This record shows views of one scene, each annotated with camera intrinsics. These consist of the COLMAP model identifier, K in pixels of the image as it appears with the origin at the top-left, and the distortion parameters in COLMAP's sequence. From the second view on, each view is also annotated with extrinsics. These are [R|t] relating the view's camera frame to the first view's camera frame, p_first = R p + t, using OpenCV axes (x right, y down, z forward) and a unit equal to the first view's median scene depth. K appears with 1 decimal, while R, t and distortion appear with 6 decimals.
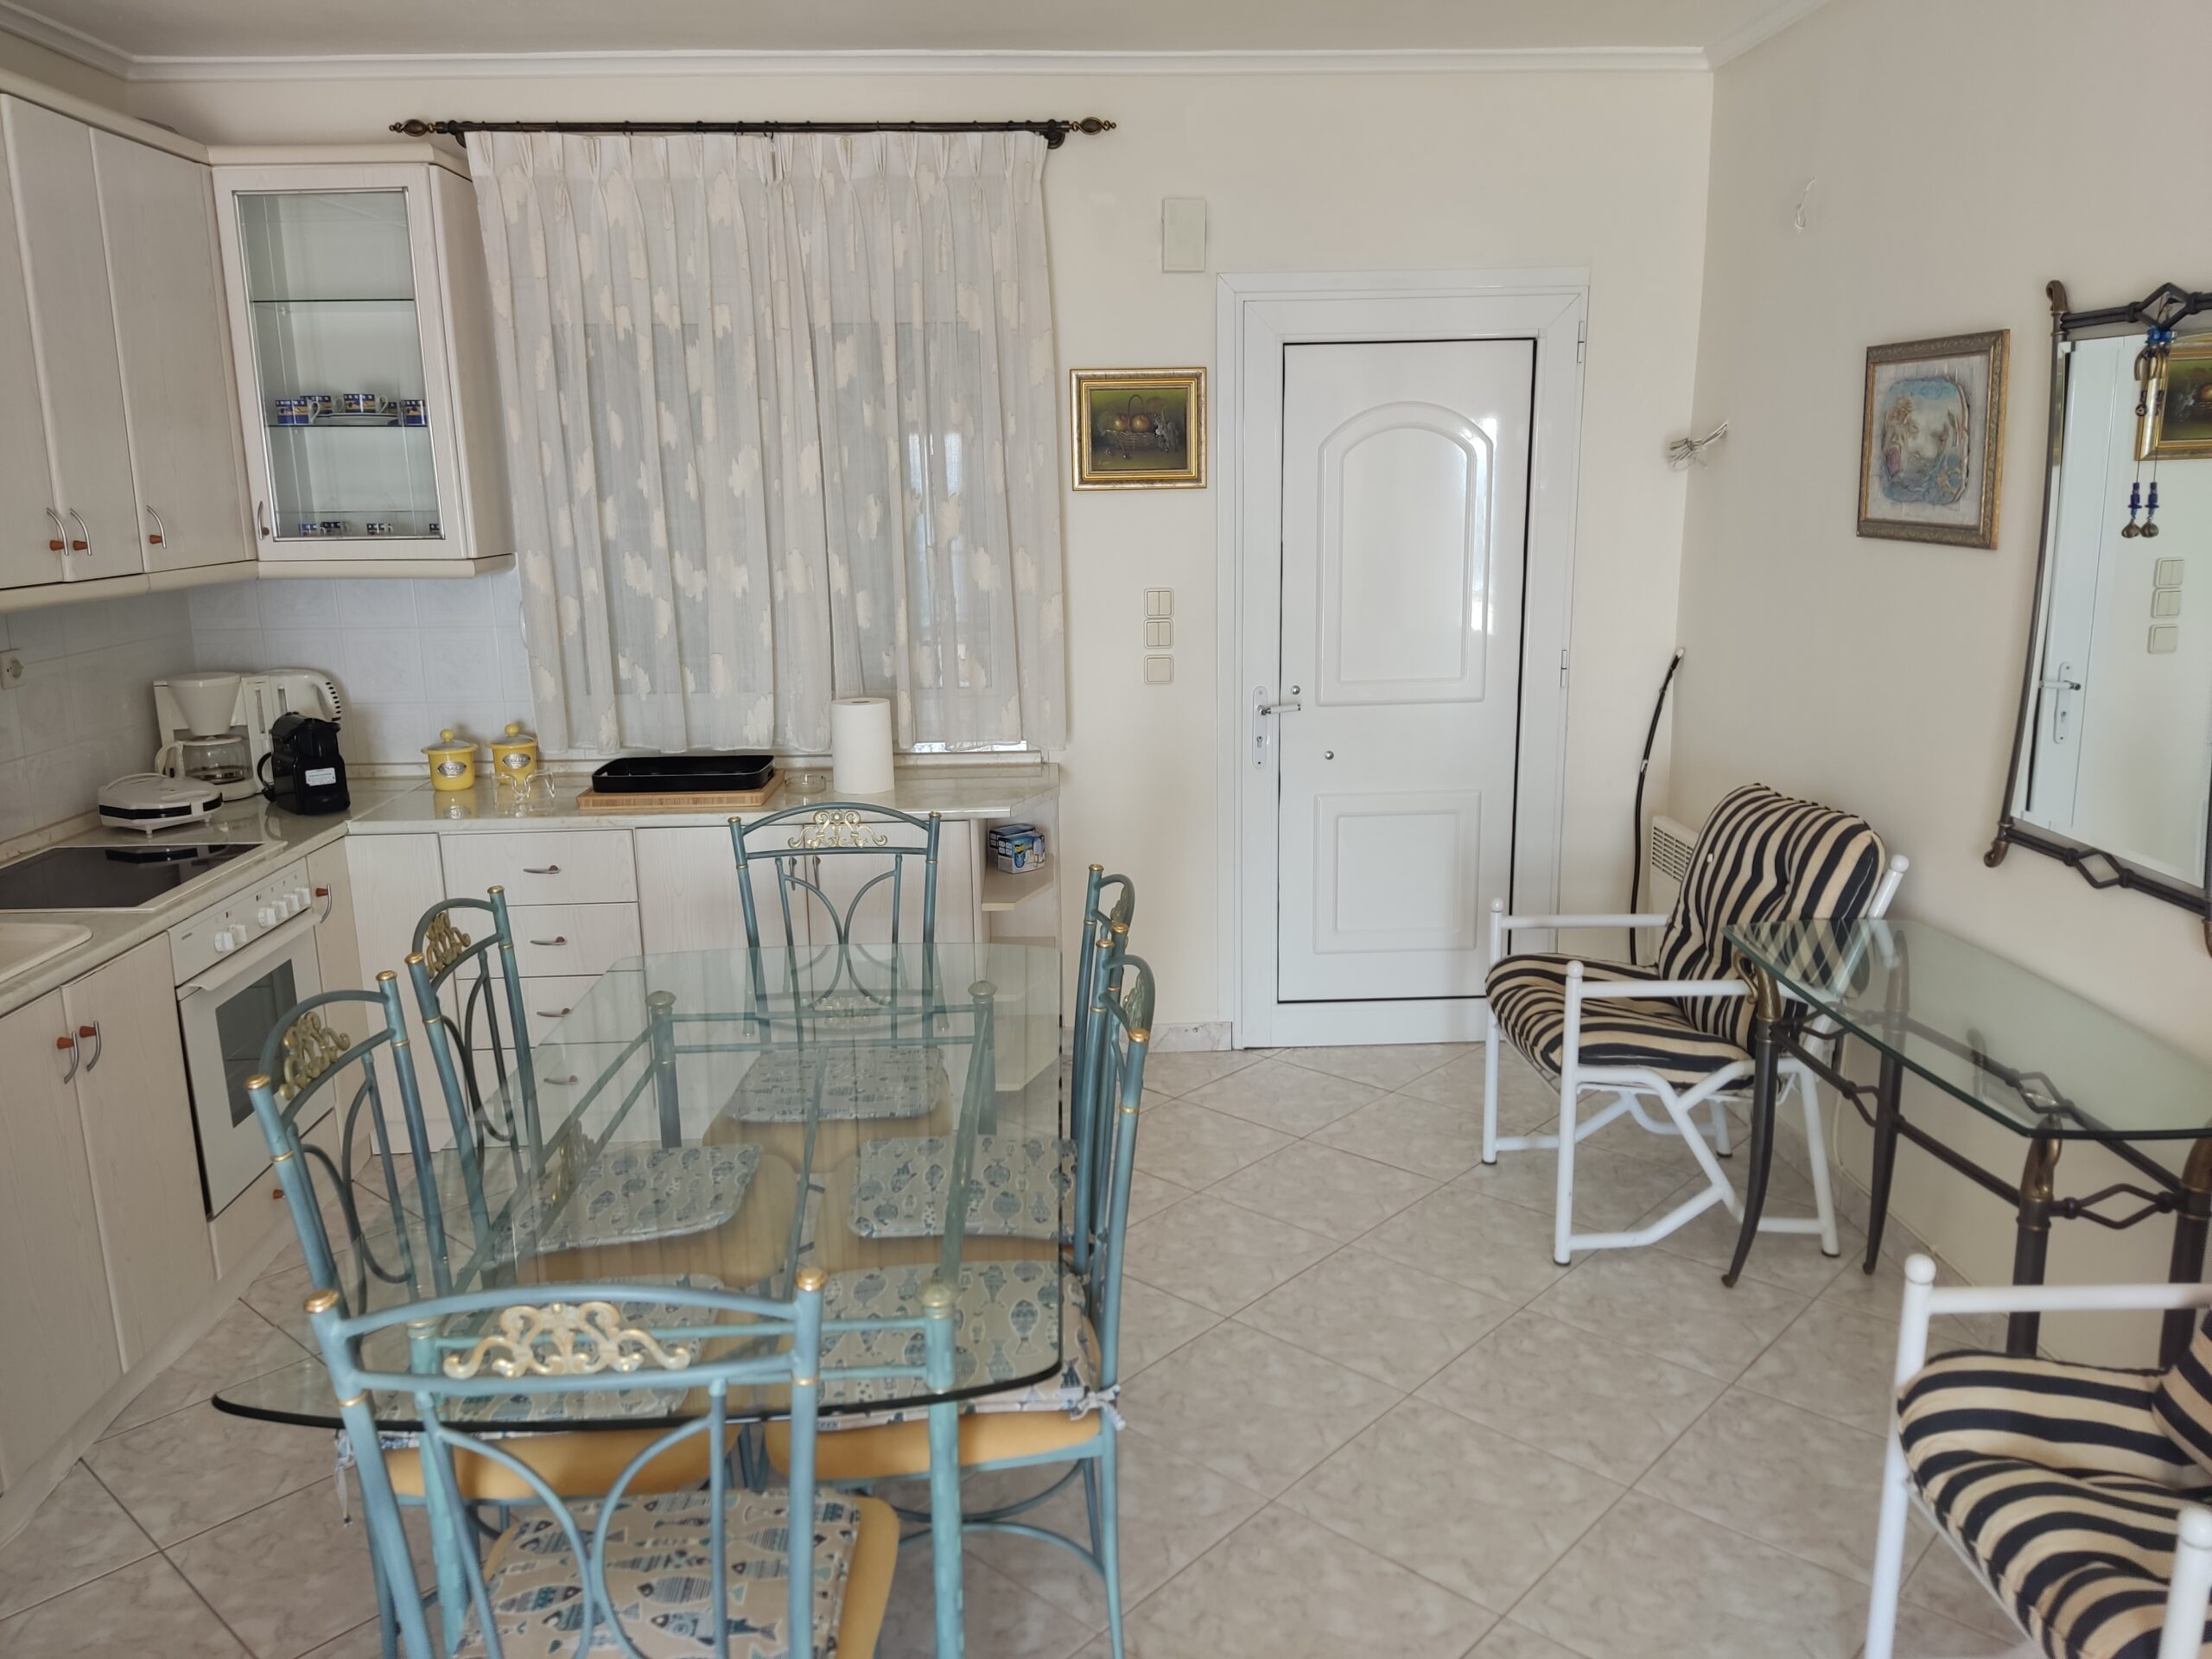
lens RADIAL K [[1644.9, 0, 1099.9], [0, 1644.9, 833.4], [0, 0, 1]] dist [0.093169, -0.137359]
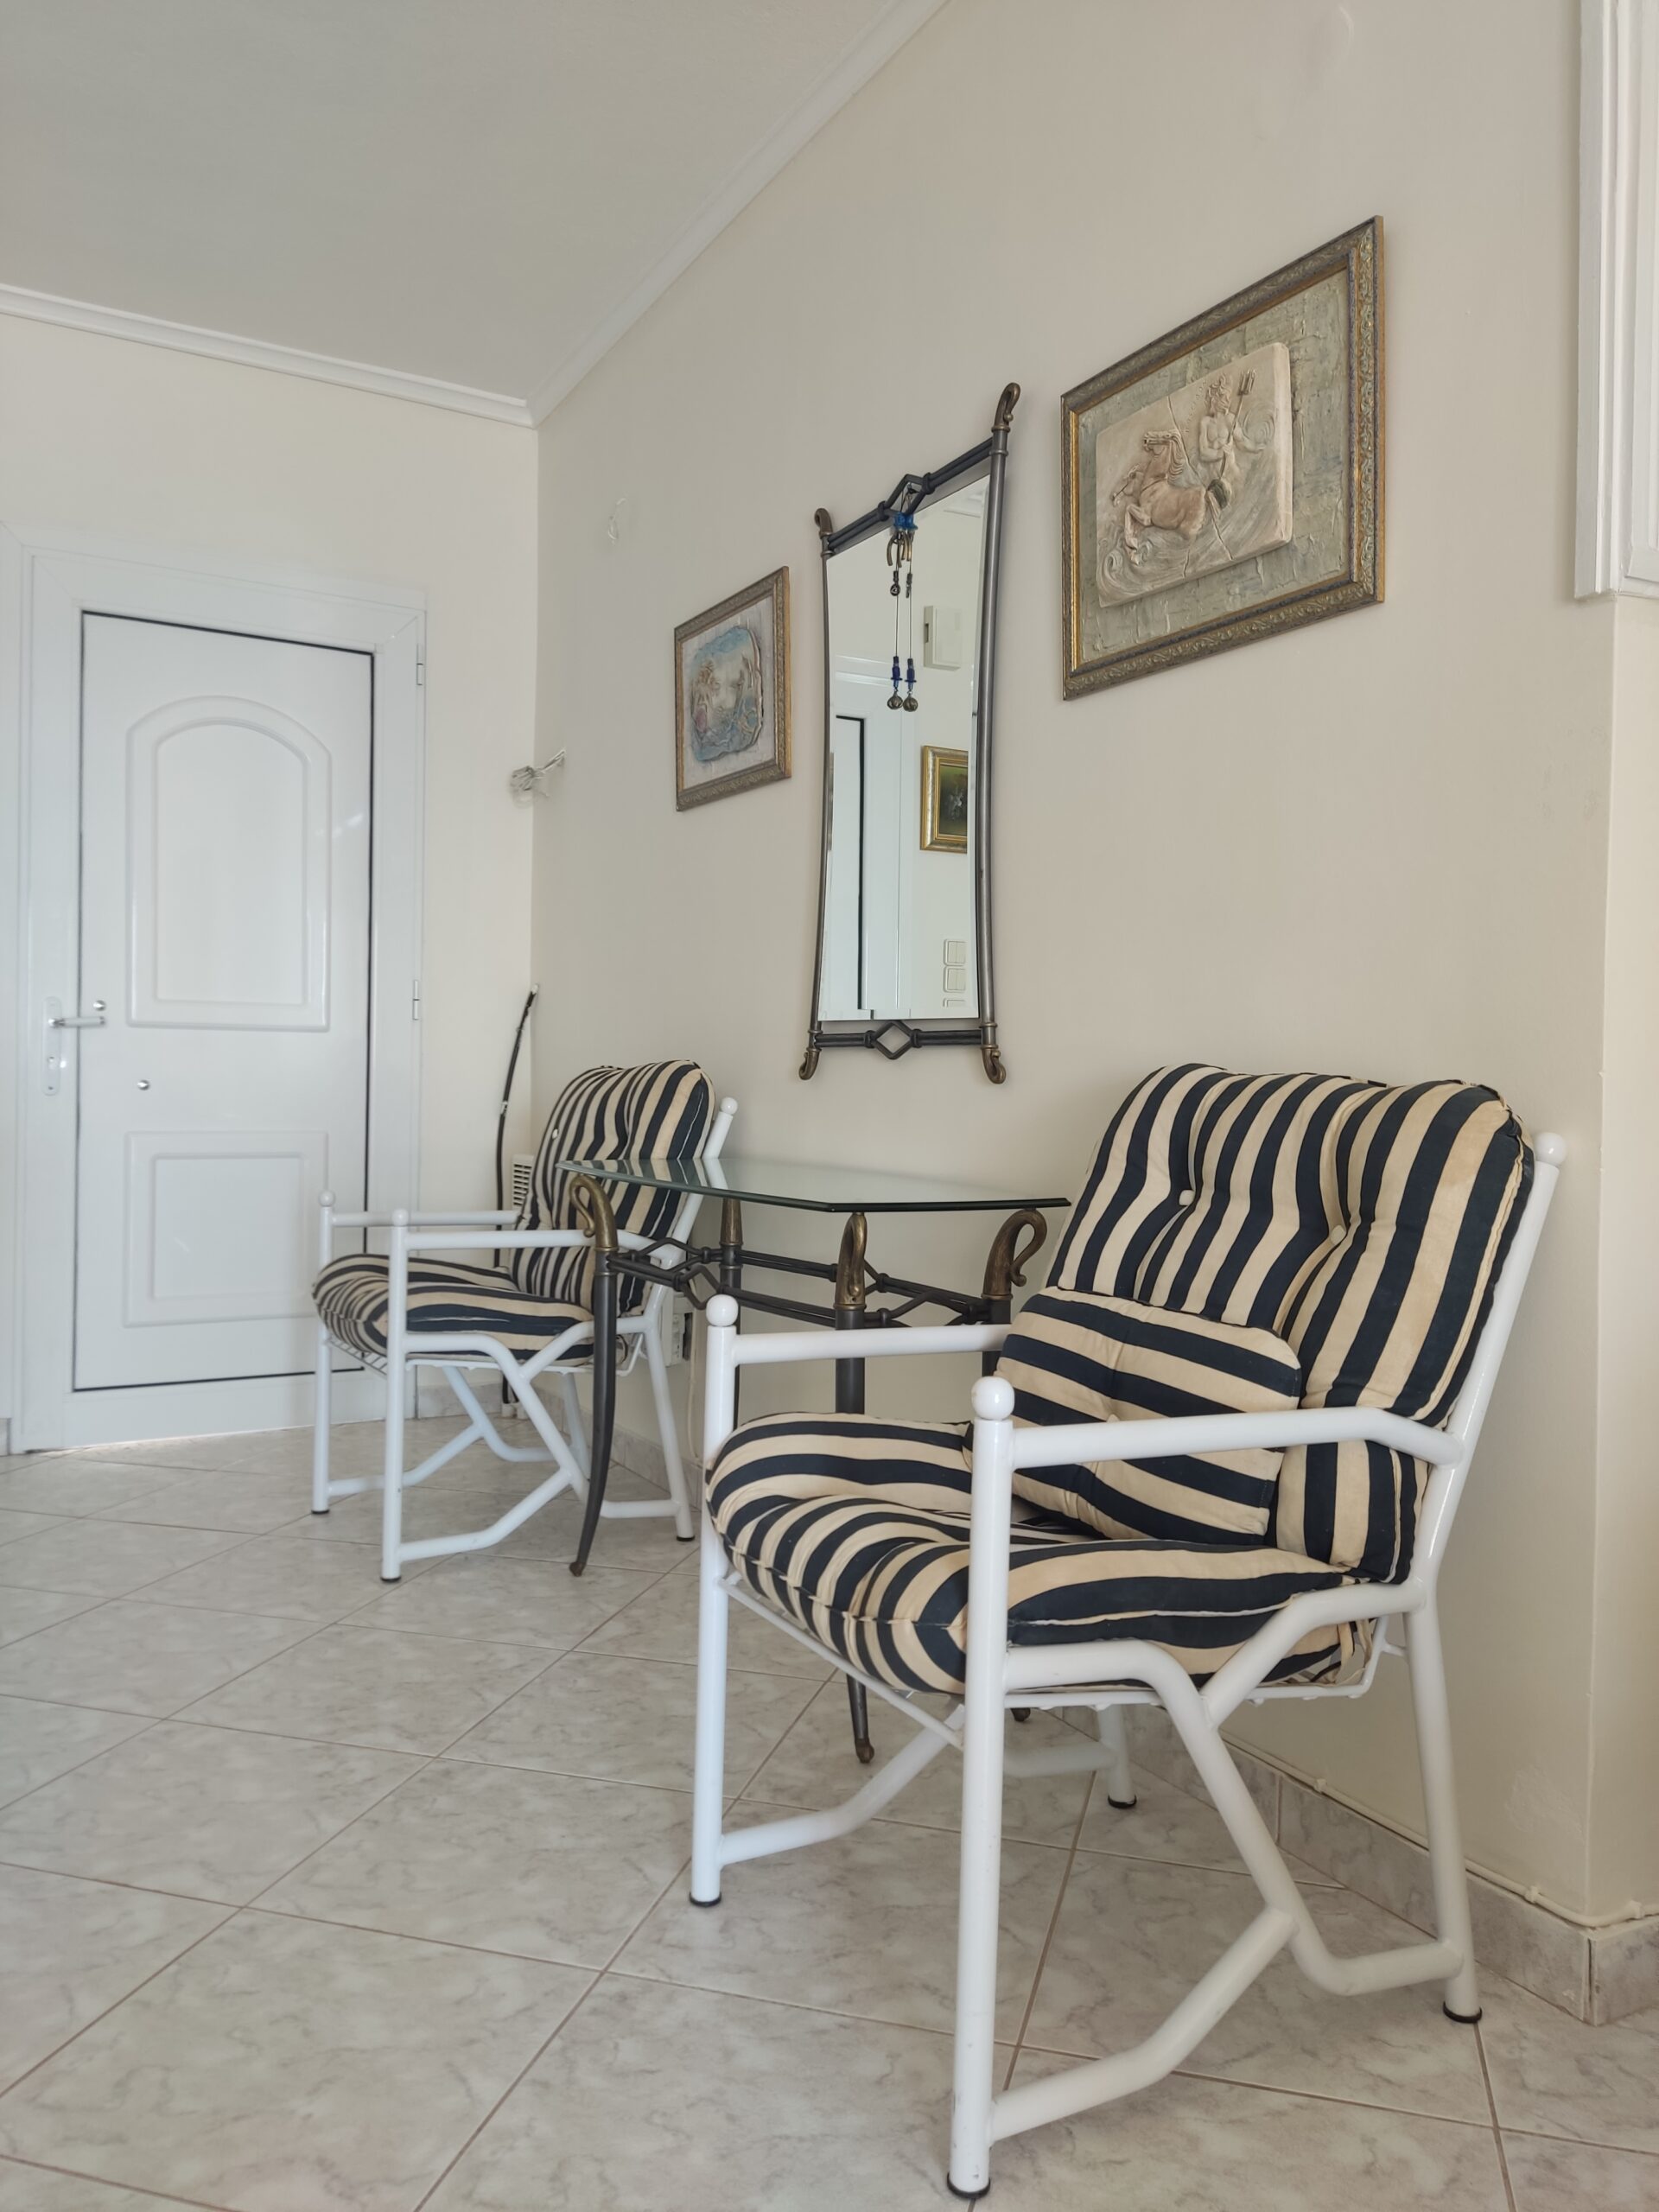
lens RADIAL K [[1644.9, 0, 813.7], [0, 1644.9, 1089.4], [0, 0, 1]] dist [0.093169, -0.137359]
pose [[0.894620, 0.025164, 0.446120, 0.094542], [0.063314, 0.981200, -0.182312, 0.194938], [-0.442320, 0.191345, 0.876208, 0.131304]]
